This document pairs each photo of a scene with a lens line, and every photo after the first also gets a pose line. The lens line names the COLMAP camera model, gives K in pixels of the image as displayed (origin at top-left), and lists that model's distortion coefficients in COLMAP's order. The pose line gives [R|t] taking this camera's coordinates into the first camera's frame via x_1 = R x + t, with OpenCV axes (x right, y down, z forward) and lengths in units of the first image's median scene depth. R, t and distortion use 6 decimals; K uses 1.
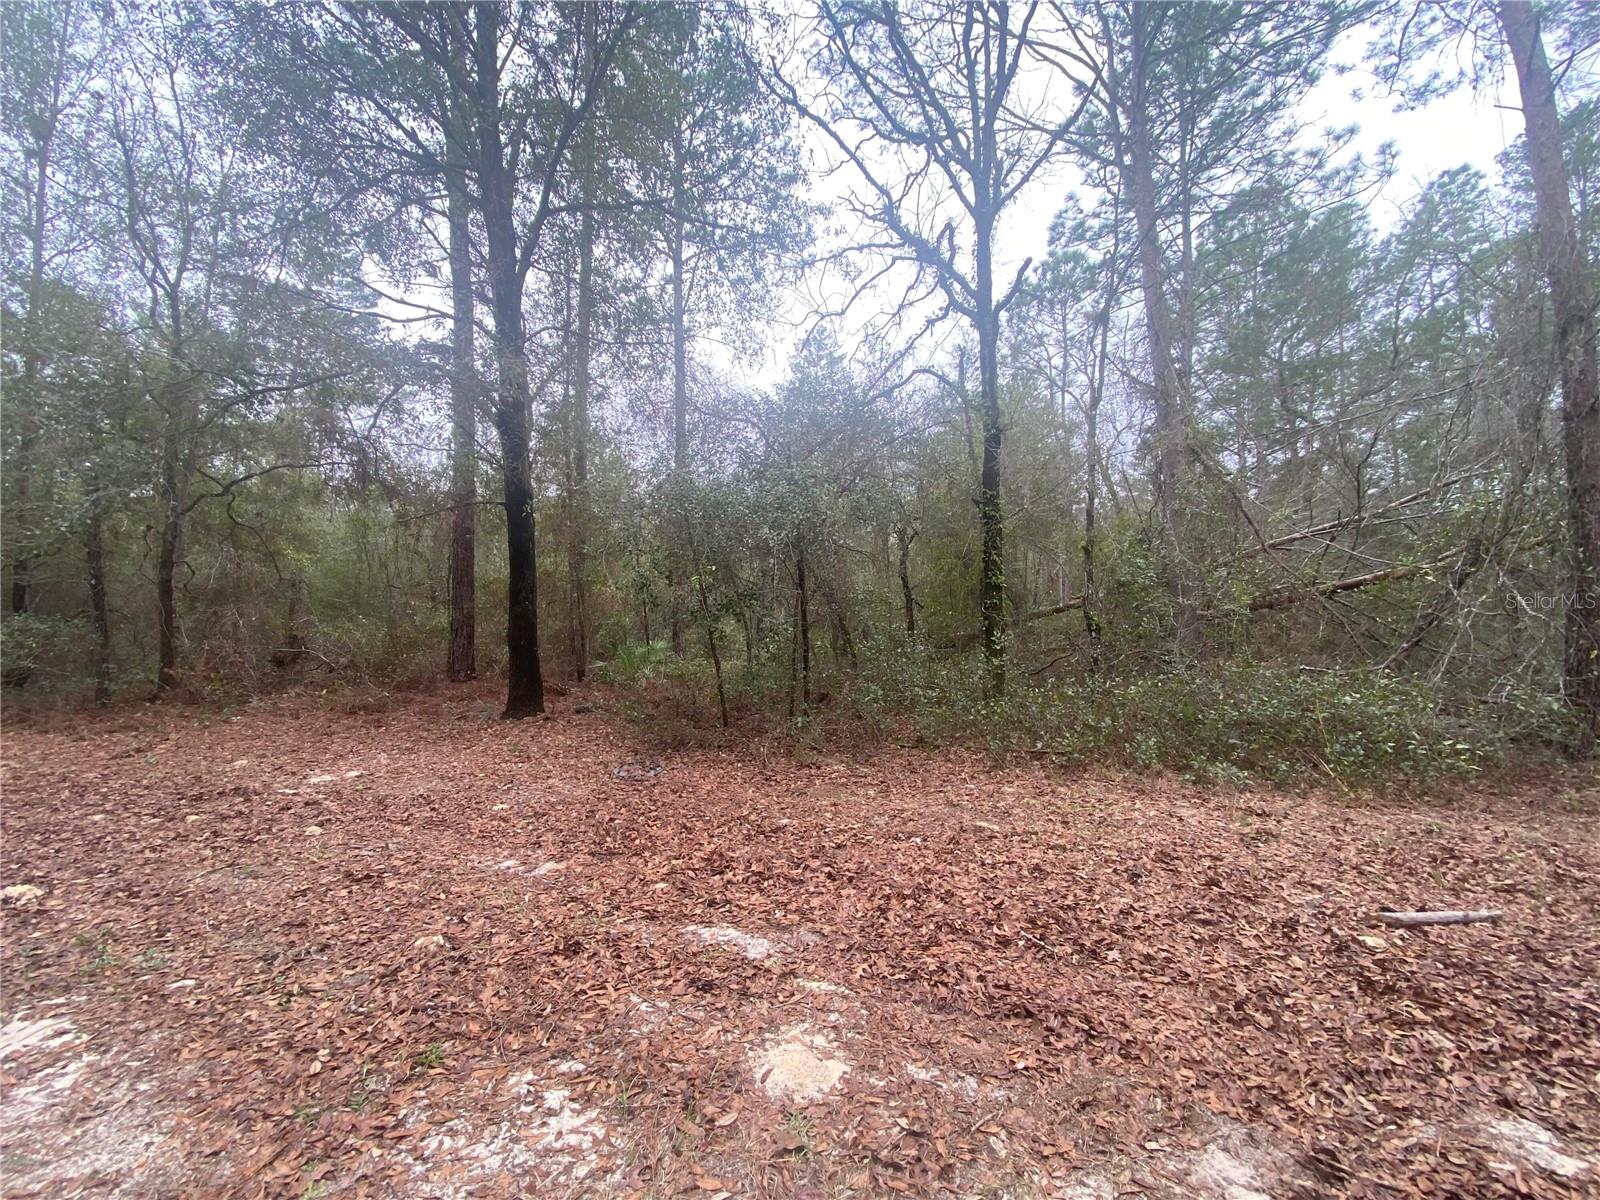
lens RADIAL K [[649.2, 0, 798.7], [0, 649.2, 607.4], [0, 0, 1]] dist [0.013102, -0.018074]
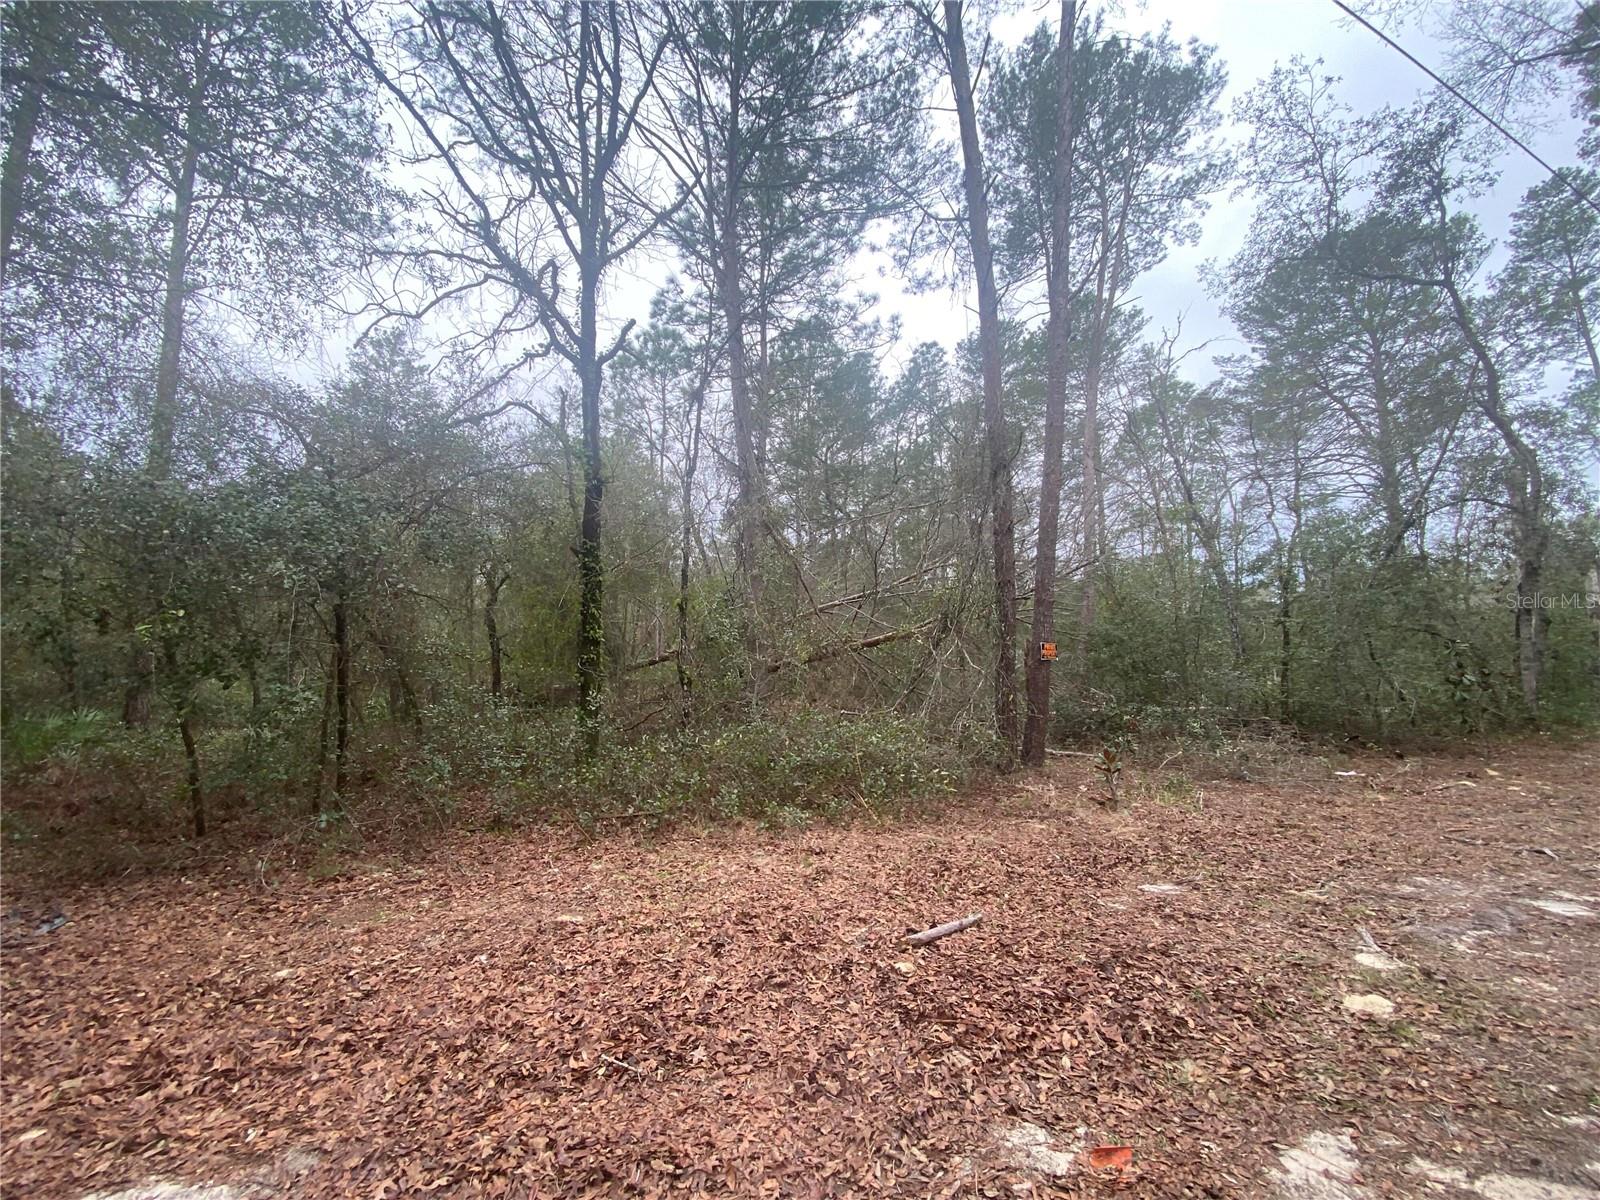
lens RADIAL K [[649.2, 0, 798.7], [0, 649.2, 607.4], [0, 0, 1]] dist [0.013102, -0.018074]
pose [[0.825150, 0.047568, 0.562907, 0.019237], [-0.006424, 0.997174, -0.074849, -0.016533], [-0.564877, 0.058146, 0.823124, 0.047658]]
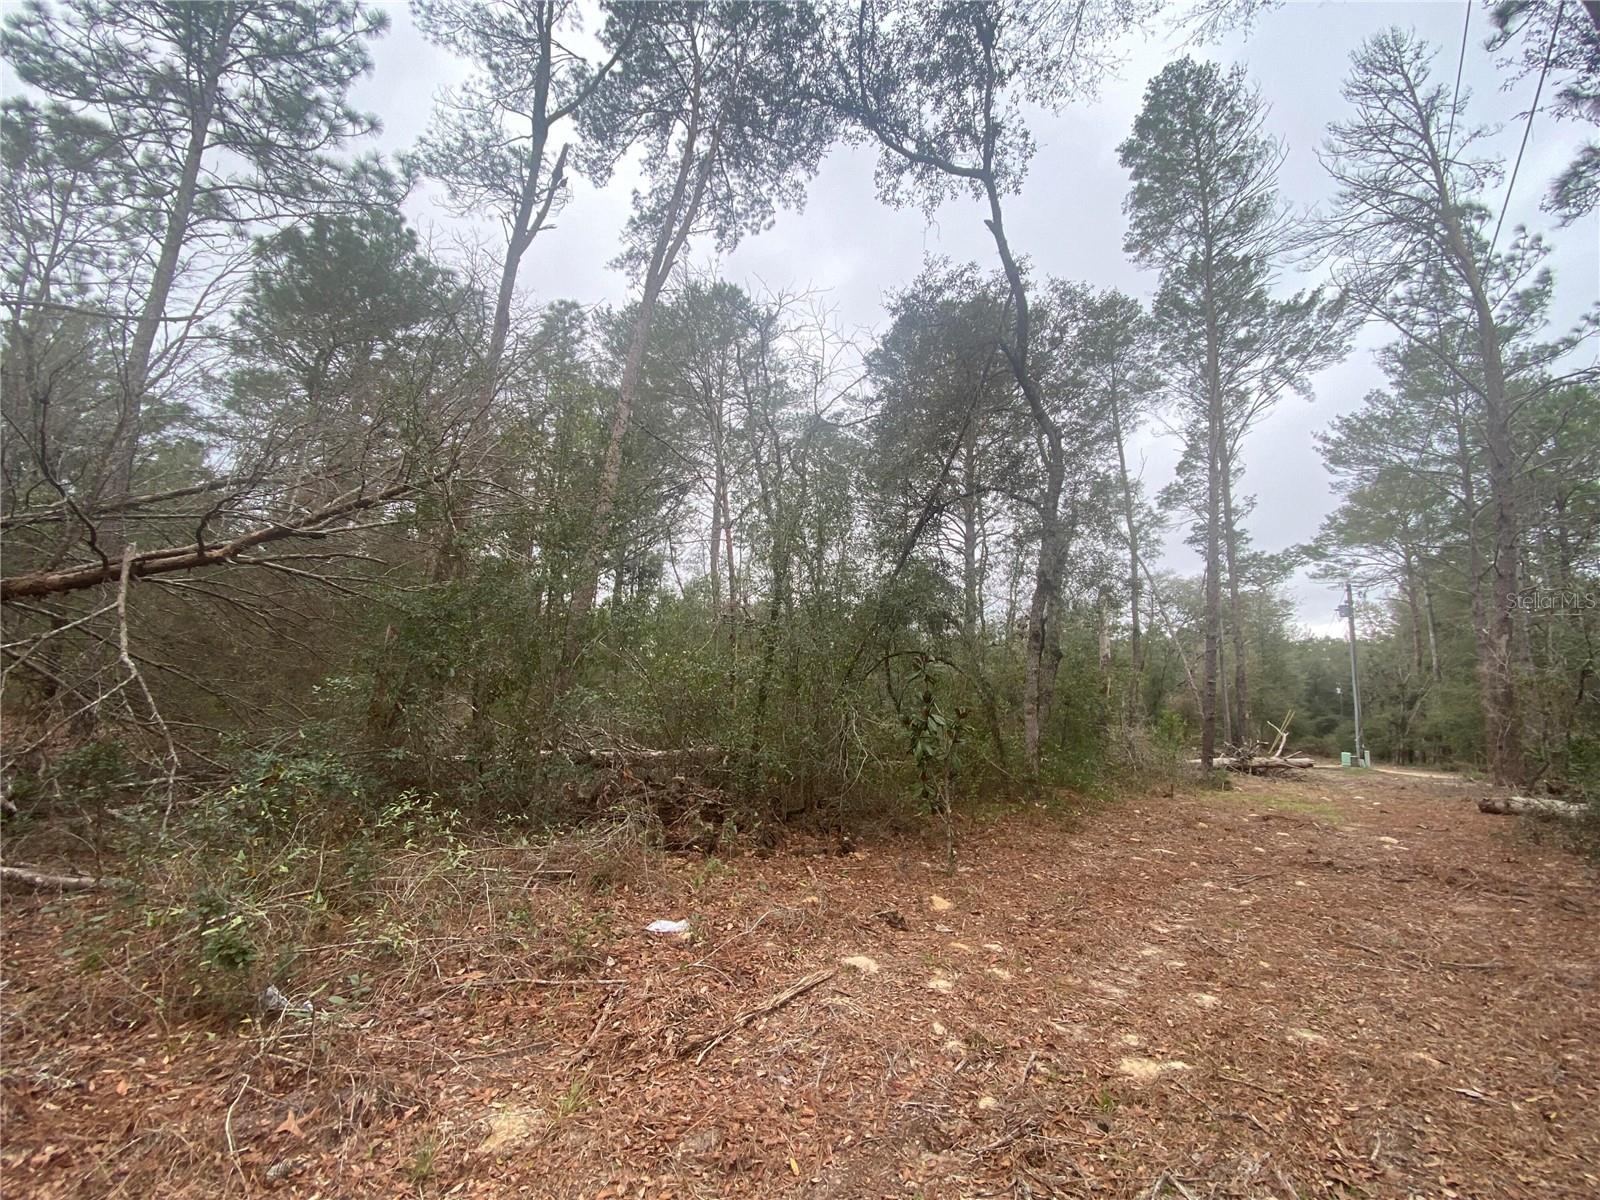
lens RADIAL K [[641.1, 0, 822.3], [0, 641.1, 593.3], [0, 0, 1]] dist [0.011721, -0.006532]
pose [[0.461964, 0.171432, 0.870172, 1.402957], [-0.061023, 0.984960, -0.161650, 0.007720], [-0.884797, 0.021576, 0.465477, 0.142810]]
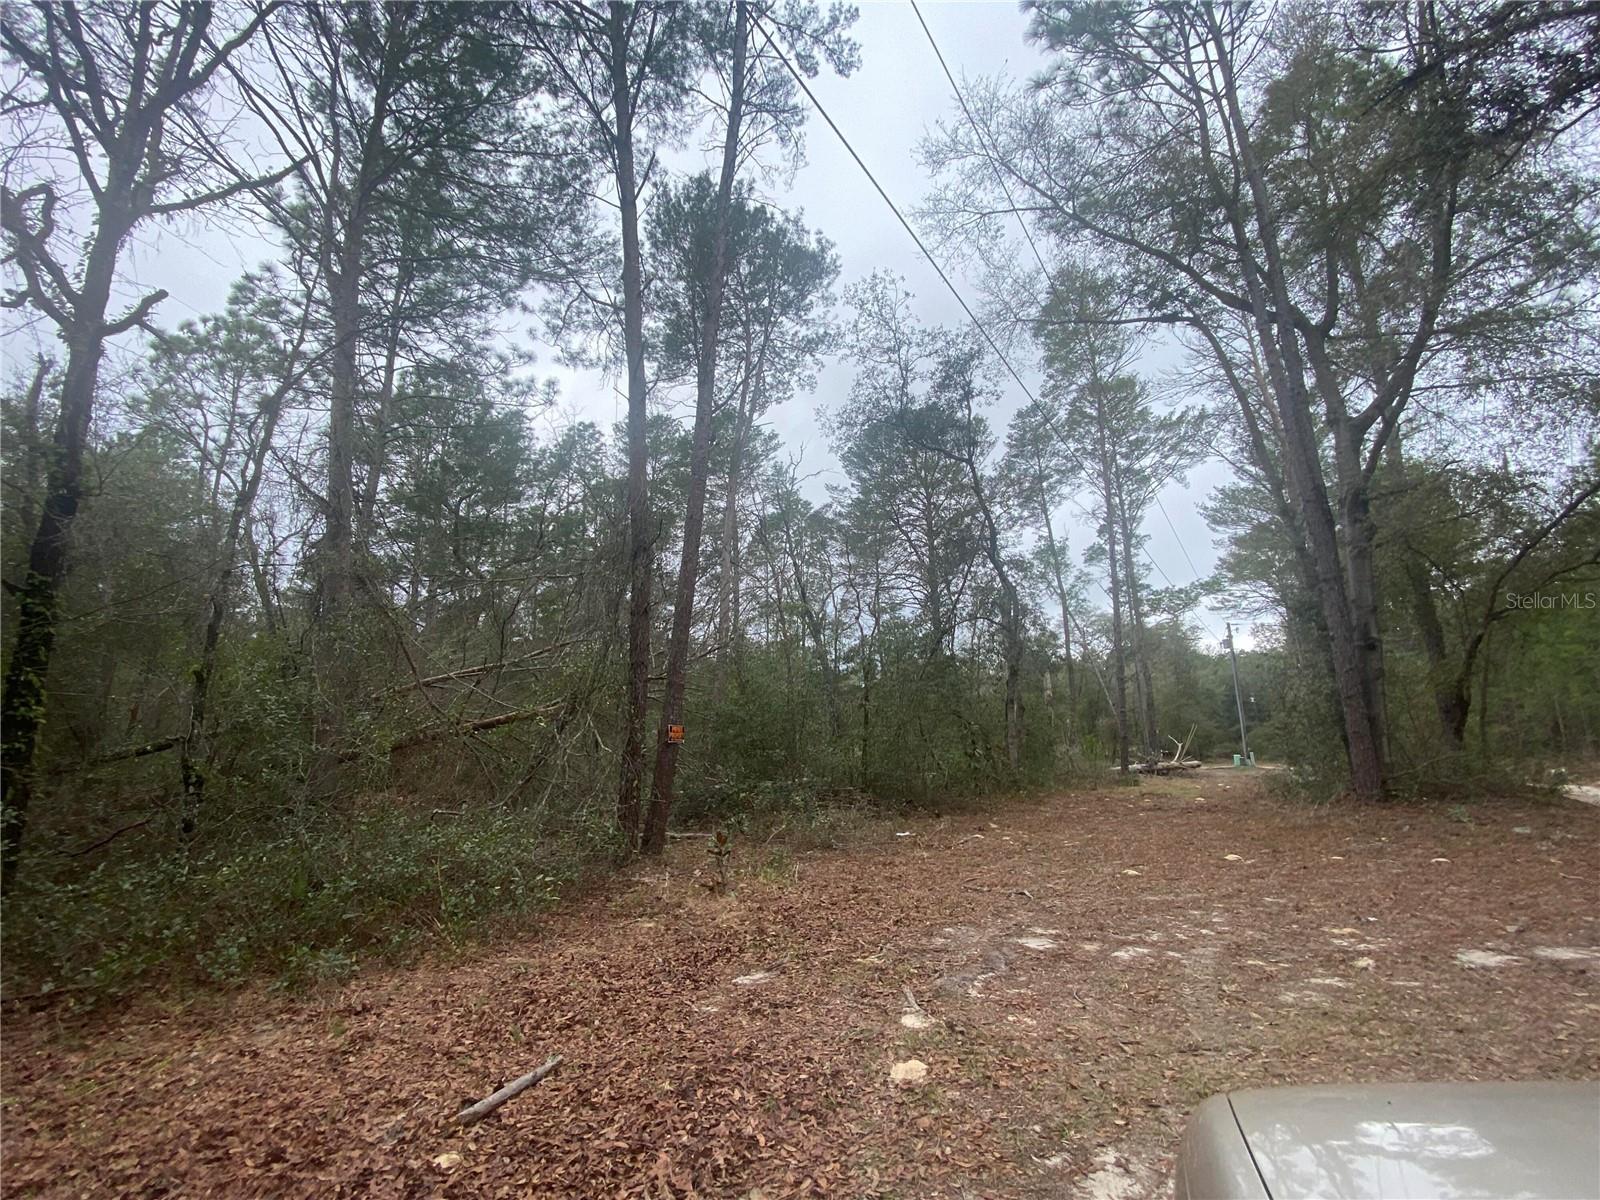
lens RADIAL K [[647.3, 0, 800.0], [0, 647.3, 600.0], [0, 0, 1]] dist [0.014980, -0.017349]
pose [[0.420319, 0.182895, 0.888753, 0.063643], [-0.001229, 0.979589, -0.201006, -0.033395], [-0.907376, 0.083394, 0.411965, 0.046968]]
